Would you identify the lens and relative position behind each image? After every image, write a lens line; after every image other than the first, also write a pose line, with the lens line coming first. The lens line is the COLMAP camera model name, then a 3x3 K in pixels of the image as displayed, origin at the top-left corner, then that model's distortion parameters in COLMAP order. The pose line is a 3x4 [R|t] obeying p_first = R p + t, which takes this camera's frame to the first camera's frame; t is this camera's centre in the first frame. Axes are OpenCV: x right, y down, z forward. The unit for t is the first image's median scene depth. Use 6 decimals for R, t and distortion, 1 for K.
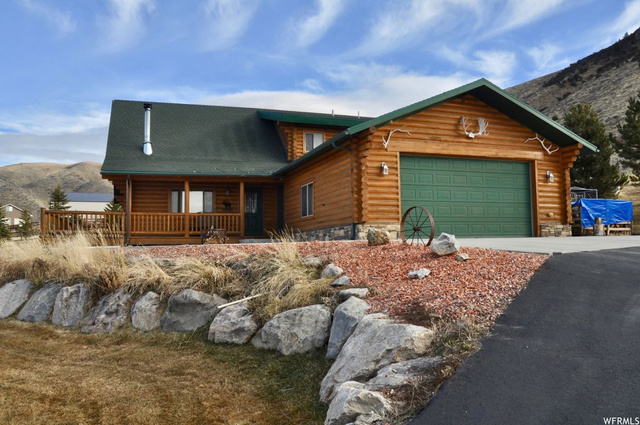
lens RADIAL K [[526.7, 0, 323.6], [0, 526.7, 210.7], [0, 0, 1]] dist [-0.114977, 0.095669]
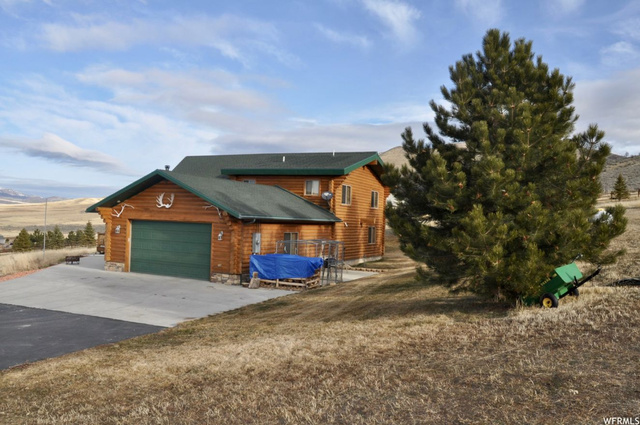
lens RADIAL K [[543.1, 0, 320.2], [0, 543.1, 215.2], [0, 0, 1]] dist [-0.114793, -0.002376]
pose [[0.693865, 0.035677, -0.719220, 1.575185], [0.004979, 0.998510, 0.054335, -0.189731], [0.720088, -0.041283, 0.692654, 0.257783]]
